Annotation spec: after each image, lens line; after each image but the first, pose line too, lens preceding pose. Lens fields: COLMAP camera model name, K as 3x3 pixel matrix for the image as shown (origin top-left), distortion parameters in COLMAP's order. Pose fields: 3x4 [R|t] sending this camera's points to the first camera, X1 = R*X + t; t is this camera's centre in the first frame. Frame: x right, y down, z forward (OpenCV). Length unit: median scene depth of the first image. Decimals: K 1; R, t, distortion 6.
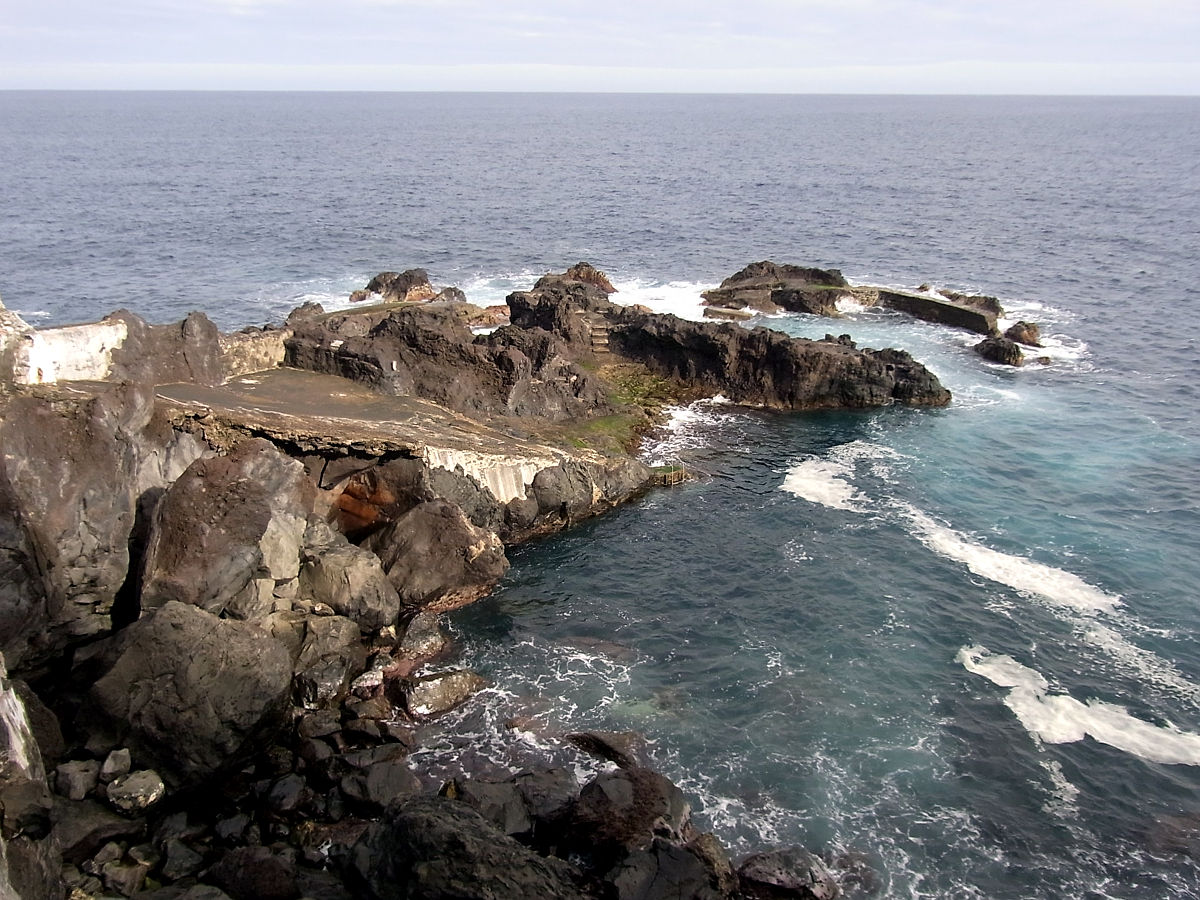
lens RADIAL K [[936.0, 0, 600.0], [0, 936.0, 450.0], [0, 0, 1]] dist [-0.001417, -0.096778]
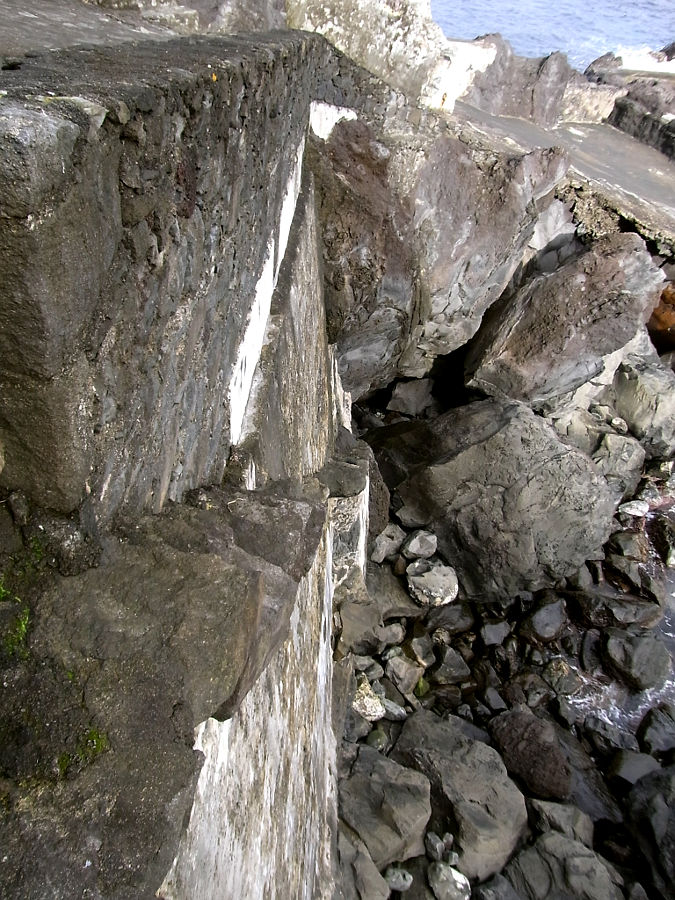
lens RADIAL K [[763.1, 0, 337.5], [0, 763.1, 450.0], [0, 0, 1]] dist [-0.167316, 0.075632]
pose [[0.824678, 0.424738, -0.373502, -0.285797], [-0.265937, 0.873995, 0.406707, -0.049013], [0.499183, -0.236074, 0.833718, 0.252184]]
